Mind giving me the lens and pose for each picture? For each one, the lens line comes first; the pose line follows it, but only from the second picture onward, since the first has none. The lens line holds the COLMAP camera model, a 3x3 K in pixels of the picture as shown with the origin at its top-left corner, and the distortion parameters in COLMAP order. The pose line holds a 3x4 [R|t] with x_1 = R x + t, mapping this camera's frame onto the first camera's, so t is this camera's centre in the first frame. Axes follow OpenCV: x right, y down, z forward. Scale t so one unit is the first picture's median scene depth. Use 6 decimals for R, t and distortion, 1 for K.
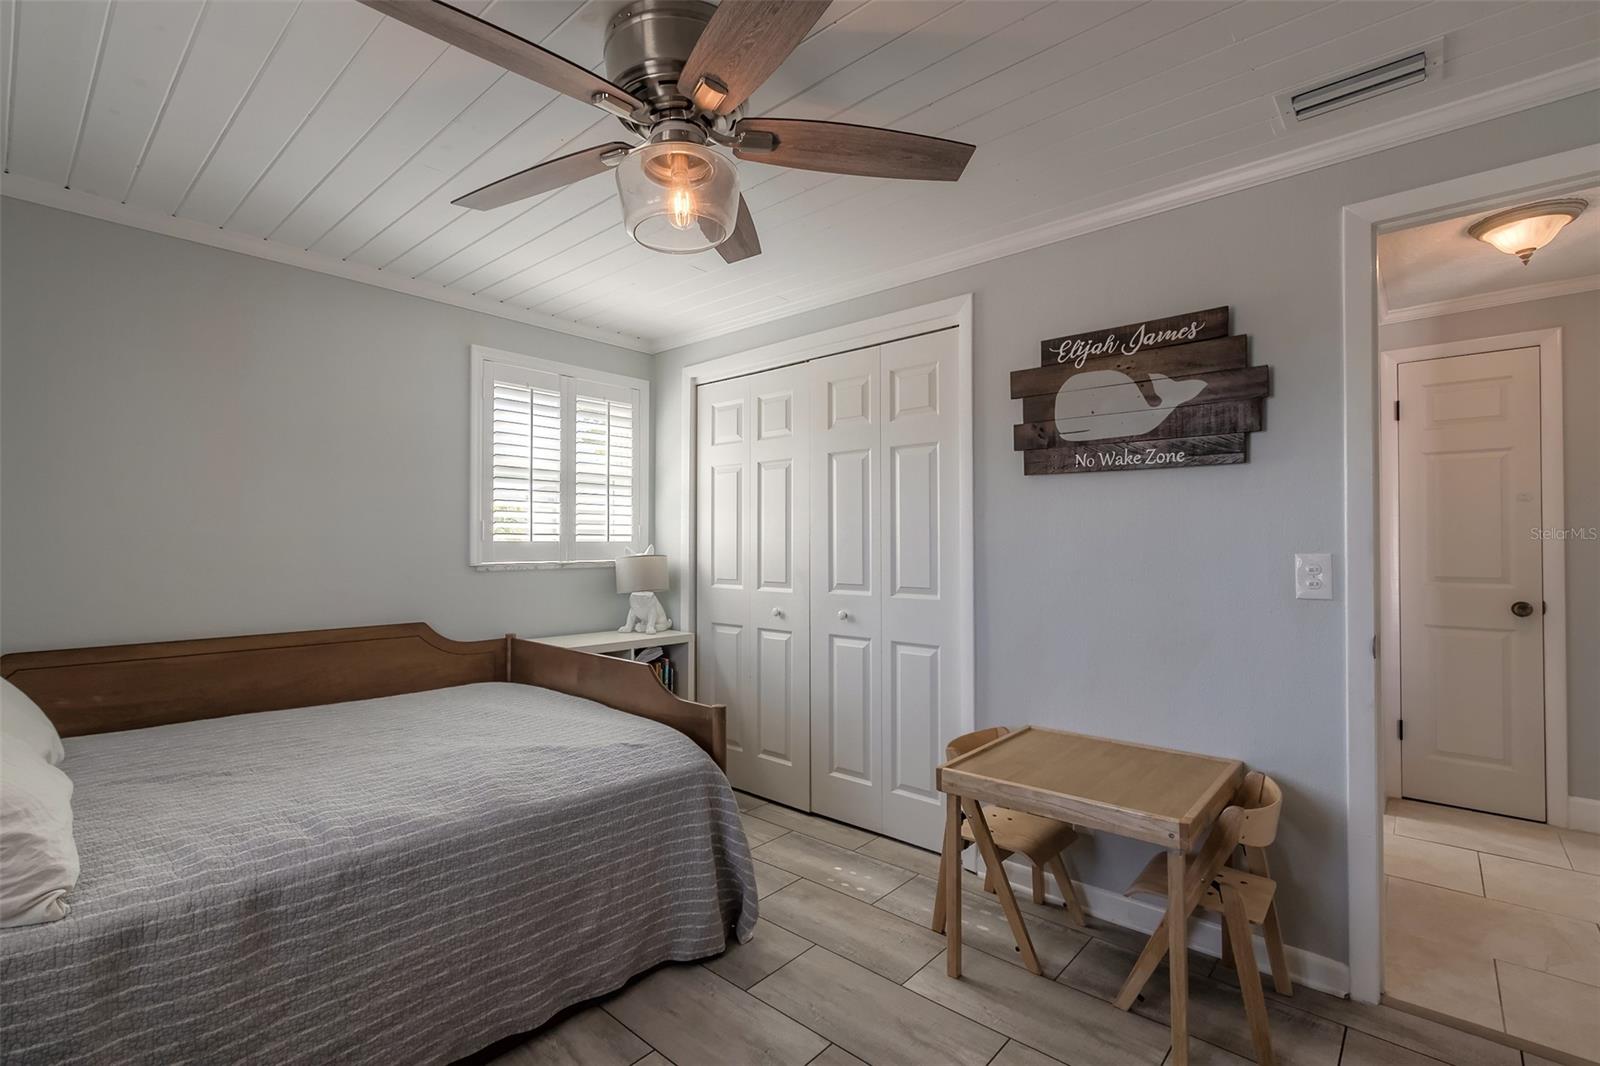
lens RADIAL K [[726.5, 0, 769.5], [0, 726.5, 534.2], [0, 0, 1]] dist [0.004354, -0.000666]
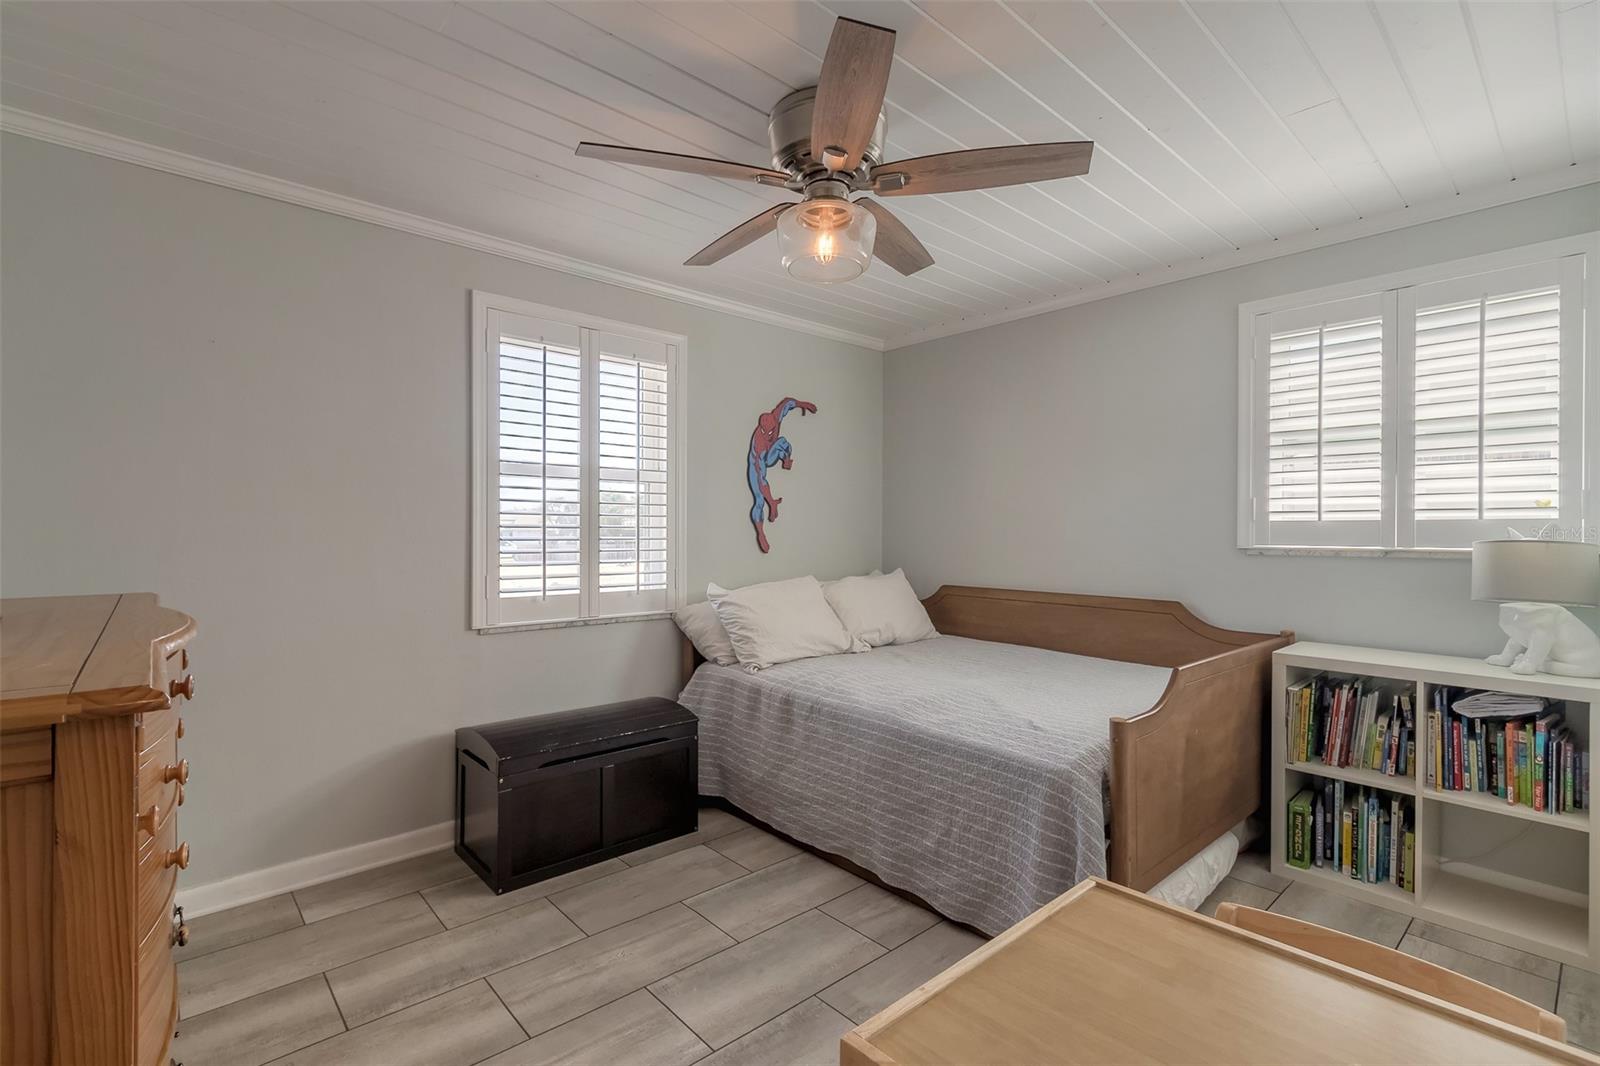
lens RADIAL K [[726.5, 0, 769.5], [0, 726.5, 534.2], [0, 0, 1]] dist [0.004354, -0.000666]
pose [[-0.113973, 0.004116, -0.993475, 0.562376], [0.008784, 0.999957, 0.003135, 0.017974], [0.993445, -0.008370, -0.114005, 0.518391]]
